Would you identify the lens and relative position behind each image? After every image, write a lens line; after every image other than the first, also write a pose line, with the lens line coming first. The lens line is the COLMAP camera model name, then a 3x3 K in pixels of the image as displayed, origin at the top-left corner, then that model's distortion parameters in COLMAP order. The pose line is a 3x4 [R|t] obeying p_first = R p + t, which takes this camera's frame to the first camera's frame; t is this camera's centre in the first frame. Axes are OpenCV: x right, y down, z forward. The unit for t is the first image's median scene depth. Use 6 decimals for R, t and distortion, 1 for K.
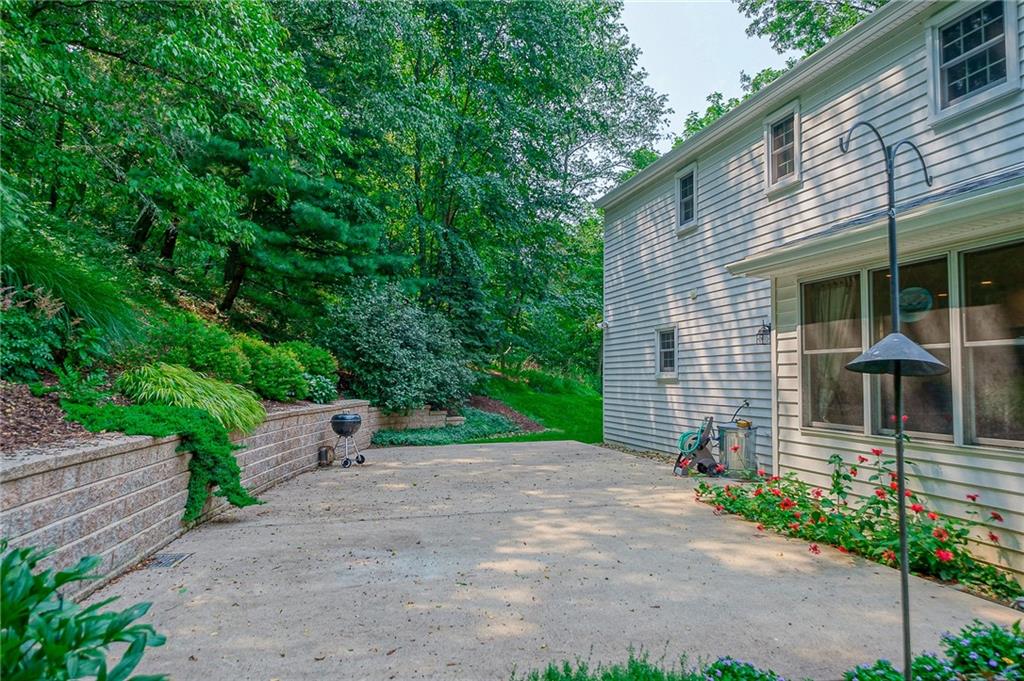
lens RADIAL K [[674.7, 0, 512.3], [0, 674.7, 341.8], [0, 0, 1]] dist [-0.004899, -0.001750]
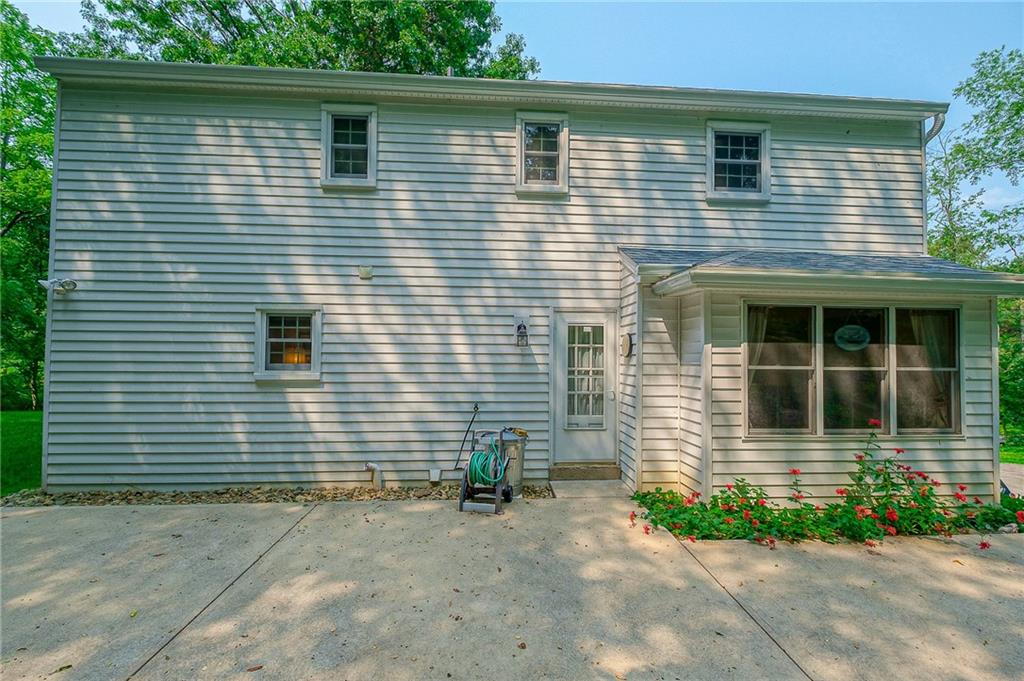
lens RADIAL K [[448.5, 0, 512.3], [0, 448.5, 339.0], [0, 0, 1]] dist [0.005418, 0.000290]
pose [[0.179868, 0.017906, 0.983528, -0.245032], [-0.062758, 0.998006, -0.006692, -0.000929], [-0.981687, -0.060521, 0.180633, 0.839506]]
